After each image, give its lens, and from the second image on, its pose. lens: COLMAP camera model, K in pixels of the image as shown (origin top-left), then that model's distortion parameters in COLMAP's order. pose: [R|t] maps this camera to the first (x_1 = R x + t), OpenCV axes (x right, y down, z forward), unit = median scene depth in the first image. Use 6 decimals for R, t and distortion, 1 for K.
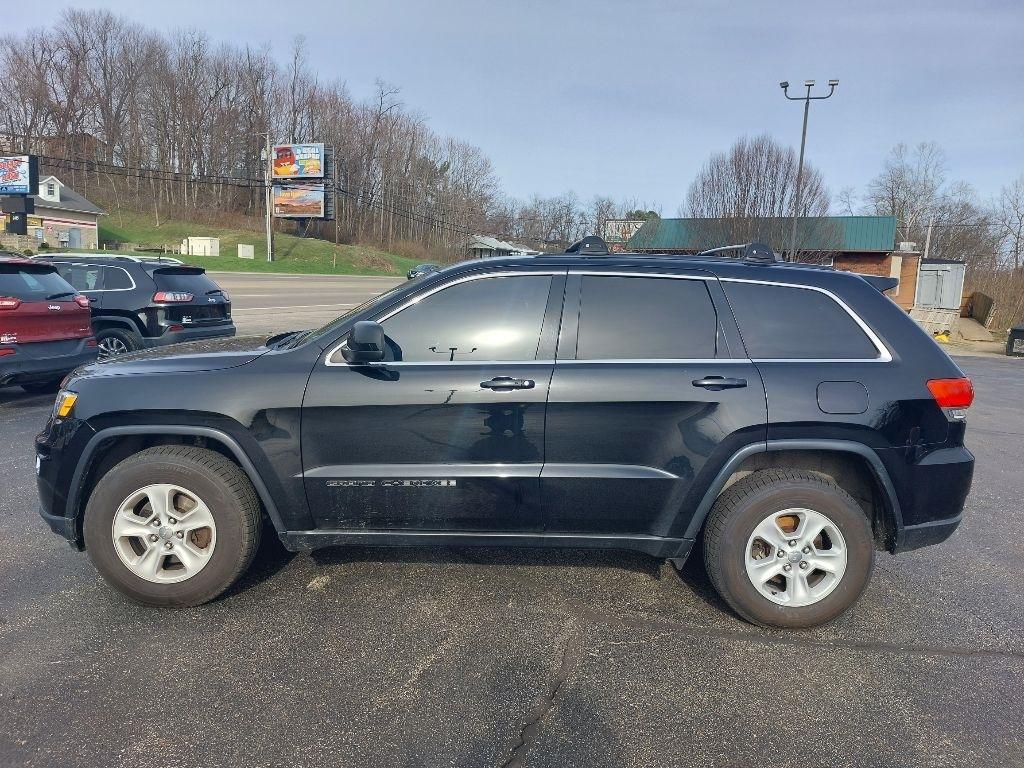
lens RADIAL K [[757.7, 0, 516.4], [0, 757.7, 369.6], [0, 0, 1]] dist [0.080998, -0.070410]
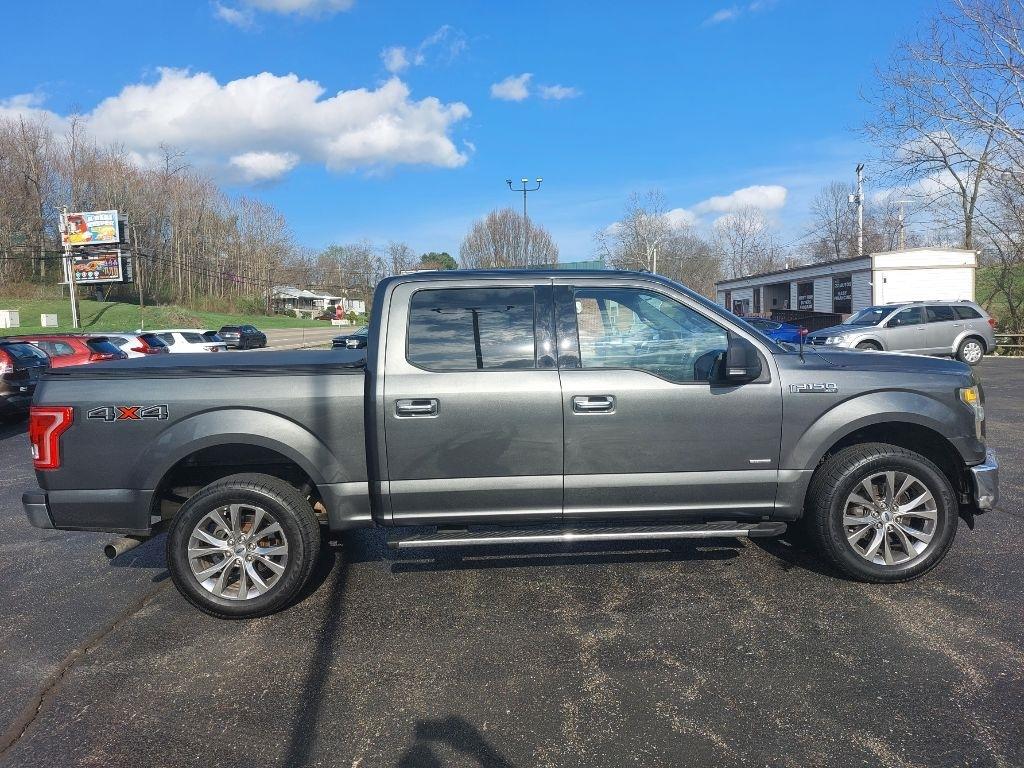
lens RADIAL K [[757.7, 0, 516.4], [0, 757.7, 369.6], [0, 0, 1]] dist [0.080998, -0.070410]
pose [[0.963892, -0.099025, 0.247195, -0.011891], [0.111533, 0.993069, -0.037084, 0.014274], [-0.241809, 0.063315, 0.968256, -0.112850]]
